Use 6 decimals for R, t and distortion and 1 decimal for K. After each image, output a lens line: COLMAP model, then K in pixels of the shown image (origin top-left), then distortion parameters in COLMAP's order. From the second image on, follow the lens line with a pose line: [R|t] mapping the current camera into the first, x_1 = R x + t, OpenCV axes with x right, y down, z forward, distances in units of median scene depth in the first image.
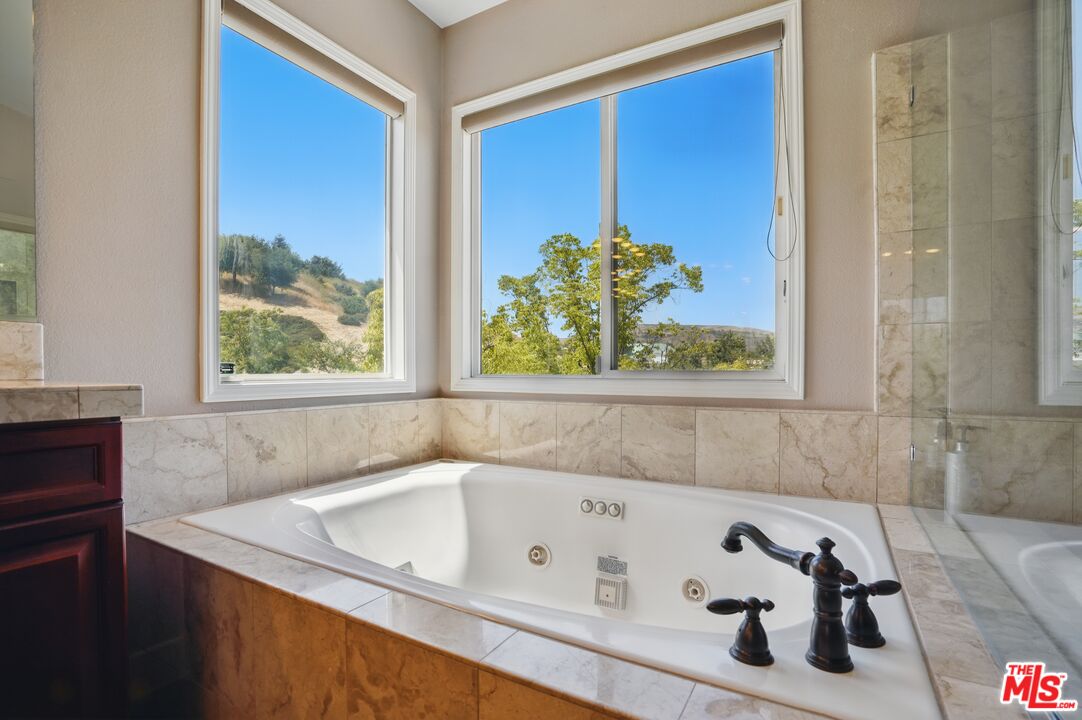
lens RADIAL K [[518.7, 0, 540.4], [0, 518.7, 375.8], [0, 0, 1]] dist [-0.063570, 0.028613]
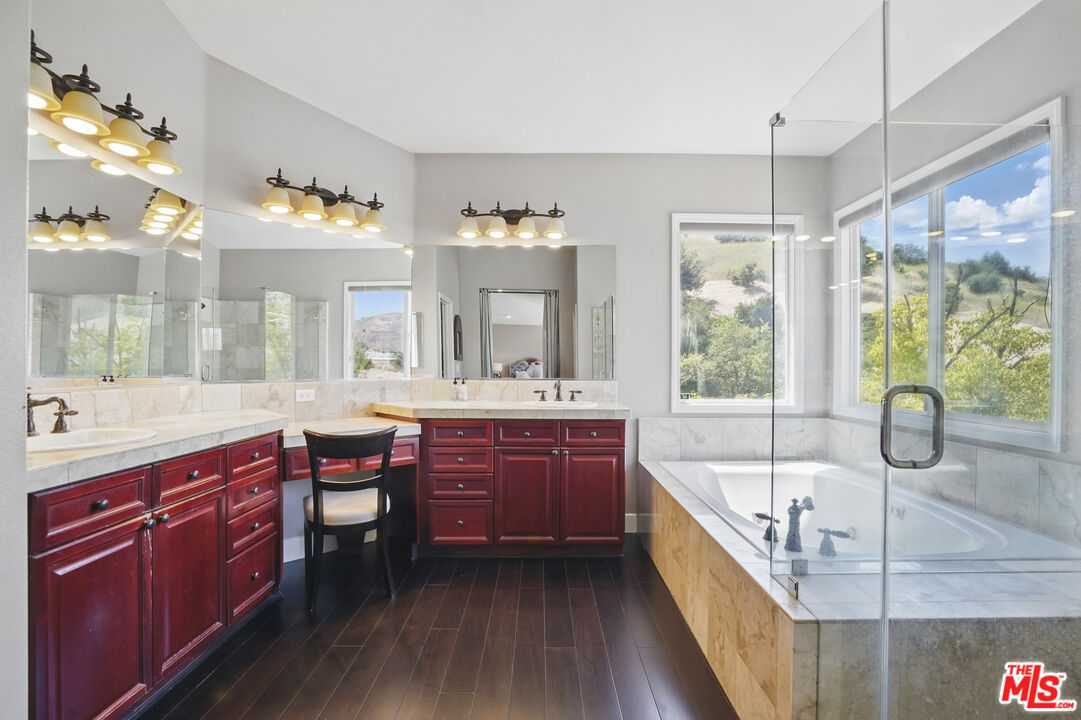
lens RADIAL K [[507.0, 0, 537.4], [0, 507.0, 366.2], [0, 0, 1]] dist [-0.067128, 0.025995]
pose [[0.496327, 0.006876, -0.868108, 0.866220], [-0.014916, 0.999889, -0.000608, -0.127859], [0.868007, 0.013251, 0.496375, -0.547094]]
